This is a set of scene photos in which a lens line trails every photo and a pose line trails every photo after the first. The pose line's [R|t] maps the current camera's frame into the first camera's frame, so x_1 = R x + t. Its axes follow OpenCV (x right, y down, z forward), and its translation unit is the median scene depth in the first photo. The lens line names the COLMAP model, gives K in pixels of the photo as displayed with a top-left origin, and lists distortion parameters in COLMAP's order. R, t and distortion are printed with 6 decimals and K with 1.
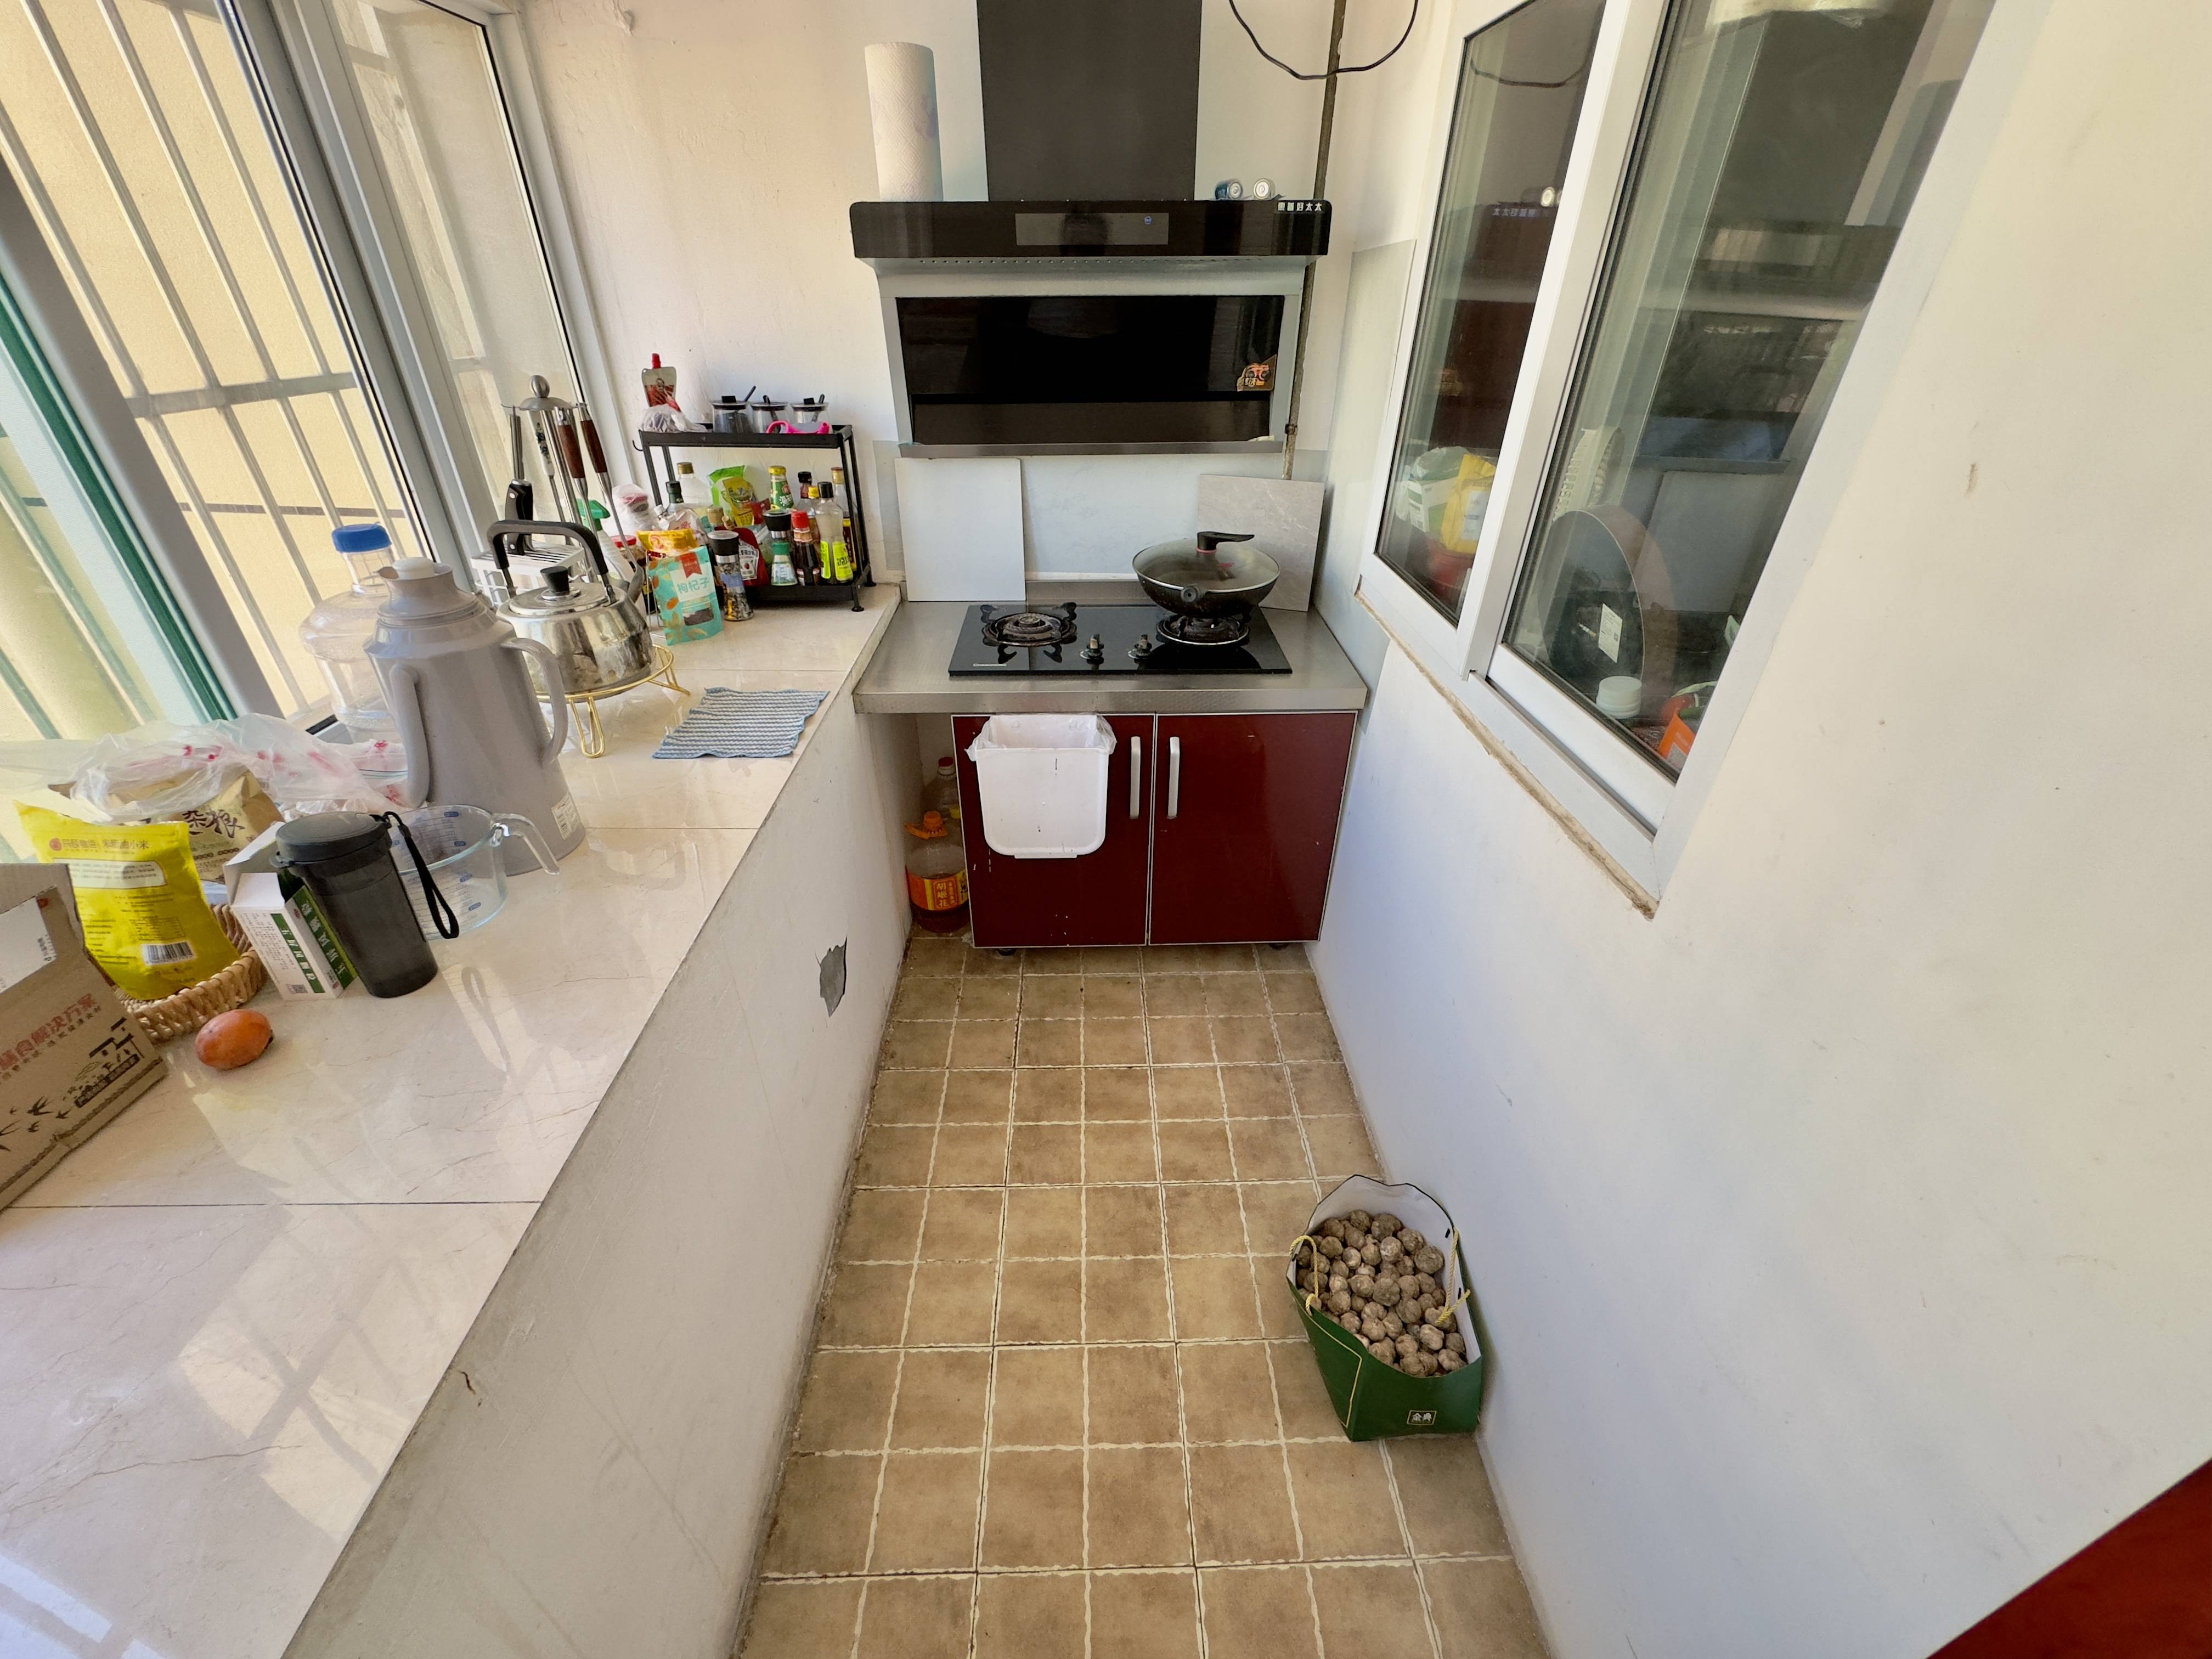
lens RADIAL K [[887.1, 0, 1098.8], [0, 887.1, 826.4], [0, 0, 1]] dist [0.001682, 0.000009]
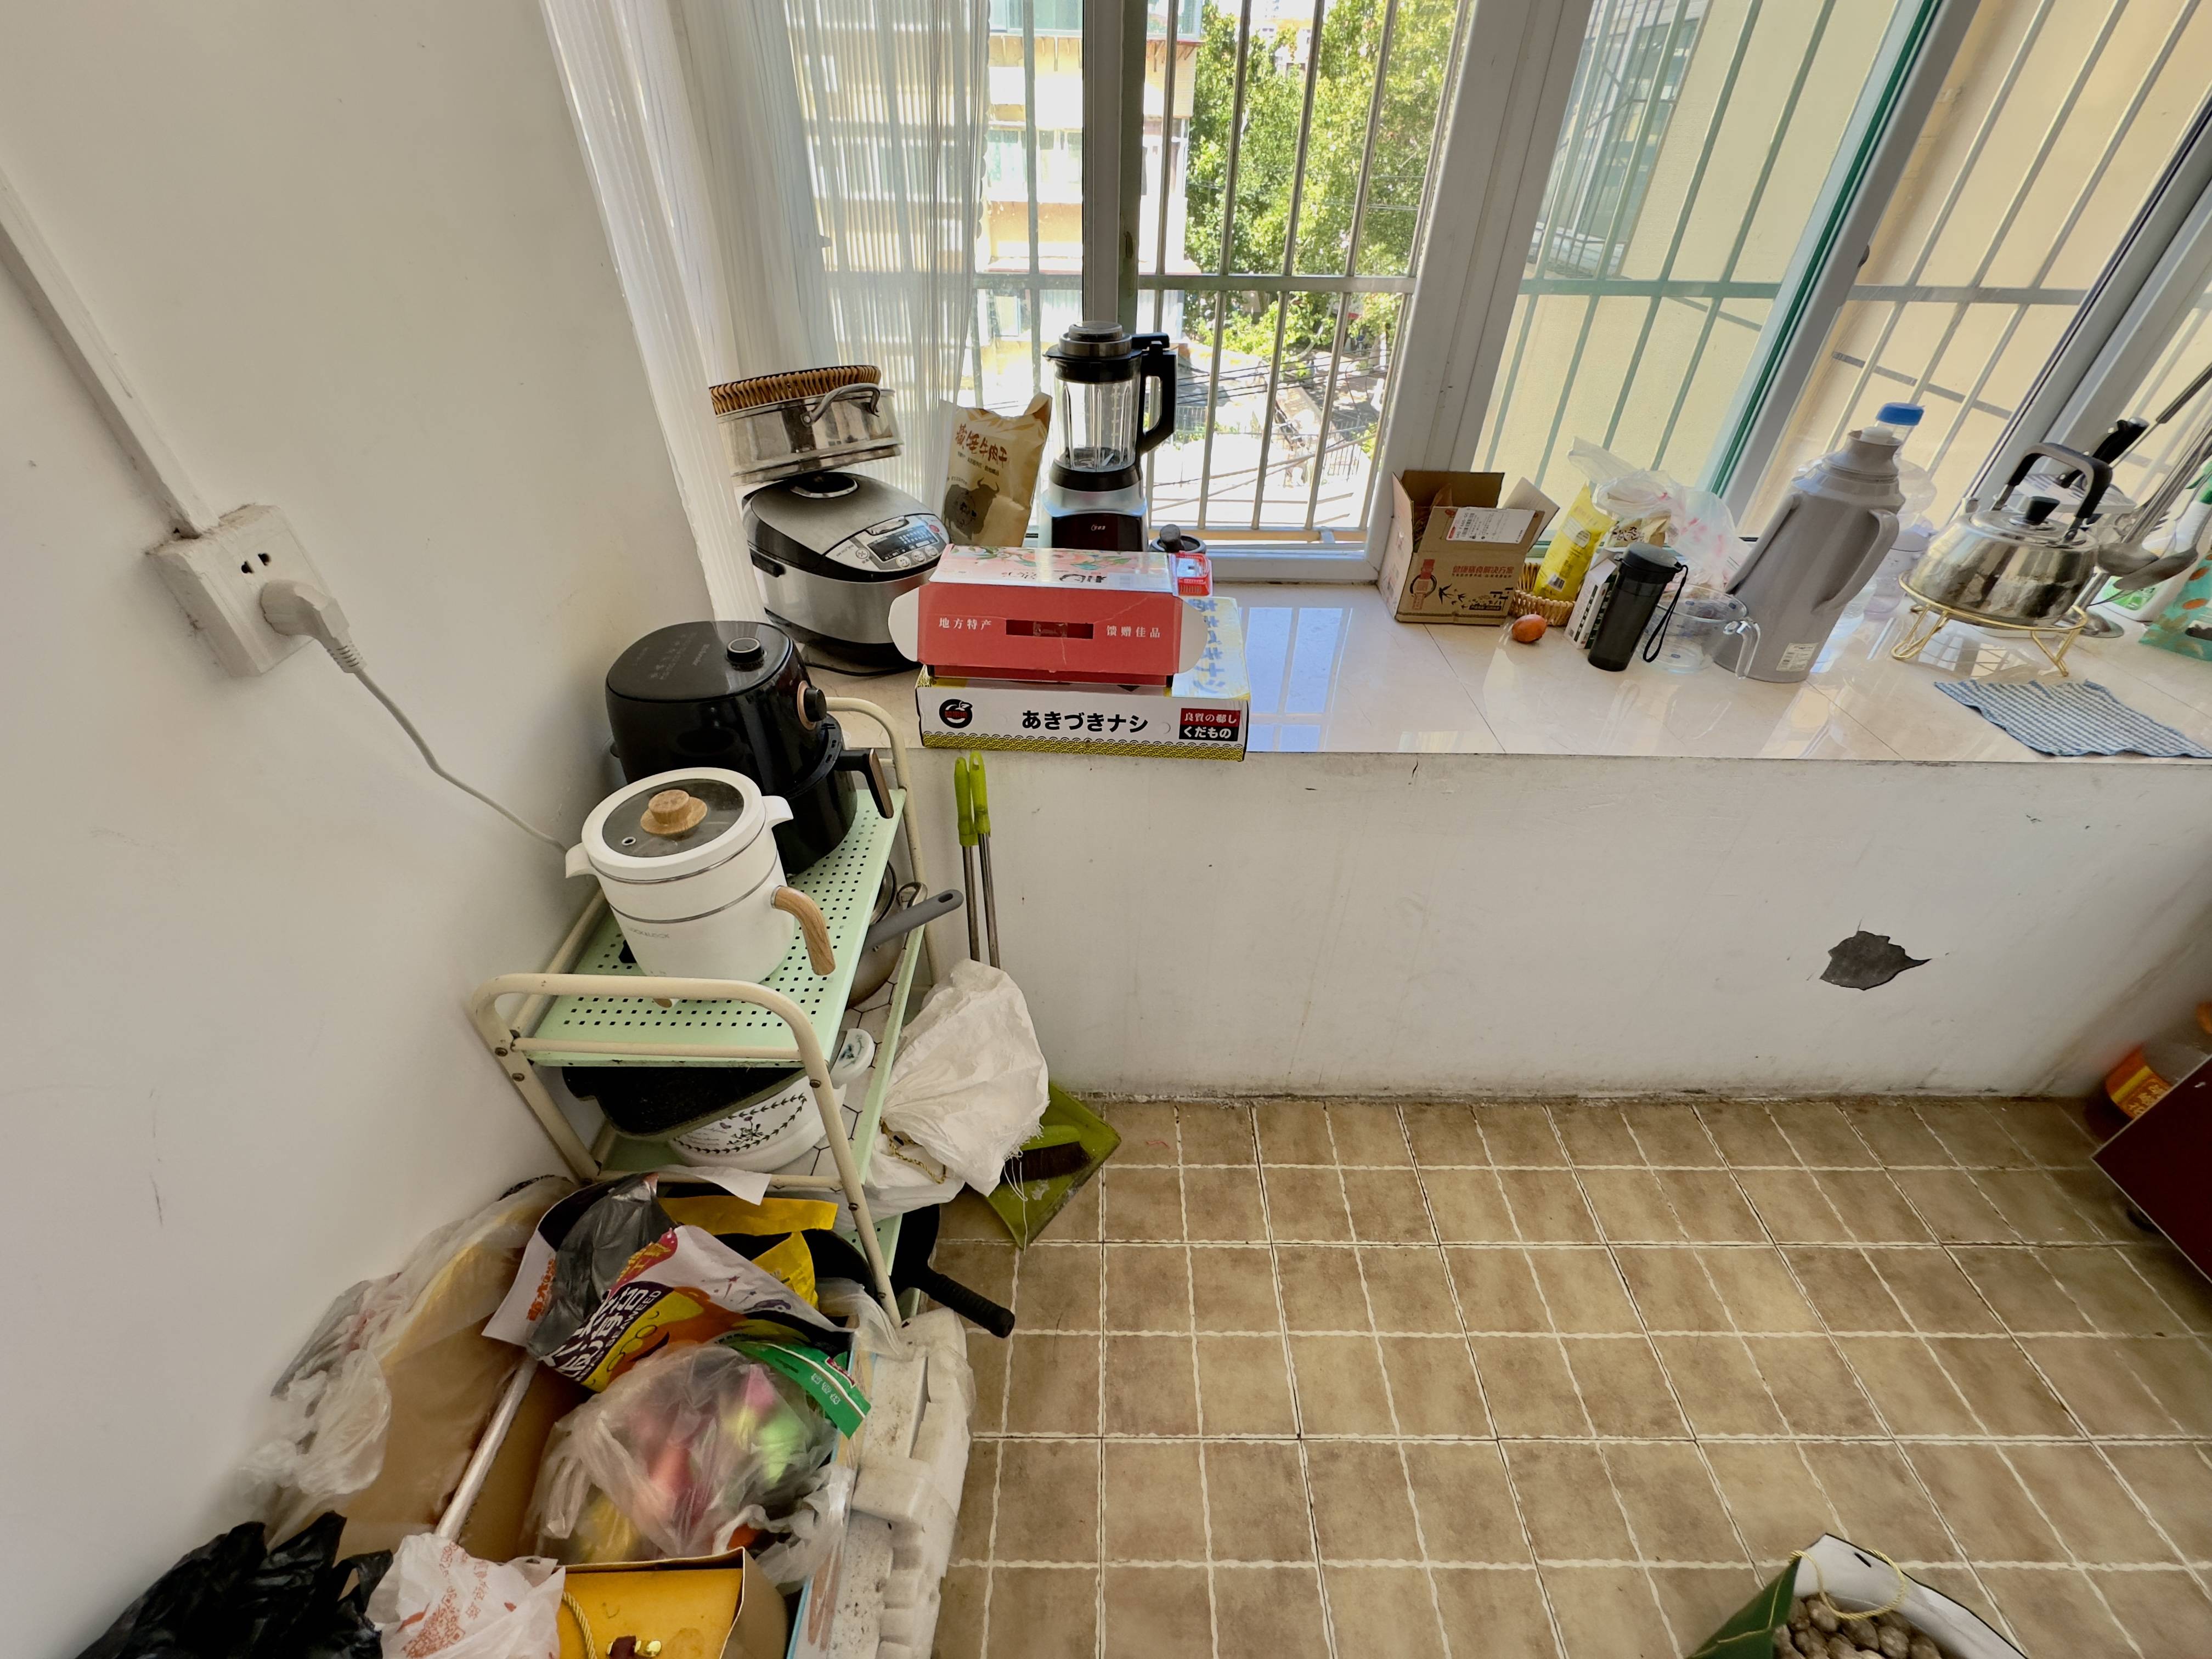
lens RADIAL K [[887.1, 0, 1098.8], [0, 887.1, 826.4], [0, 0, 1]] dist [0.001682, 0.000009]
pose [[-0.031359, 0.606554, -0.794424, 0.490633], [-0.537463, 0.659890, 0.525051, 0.013575], [0.842704, 0.443438, 0.305307, -0.087893]]
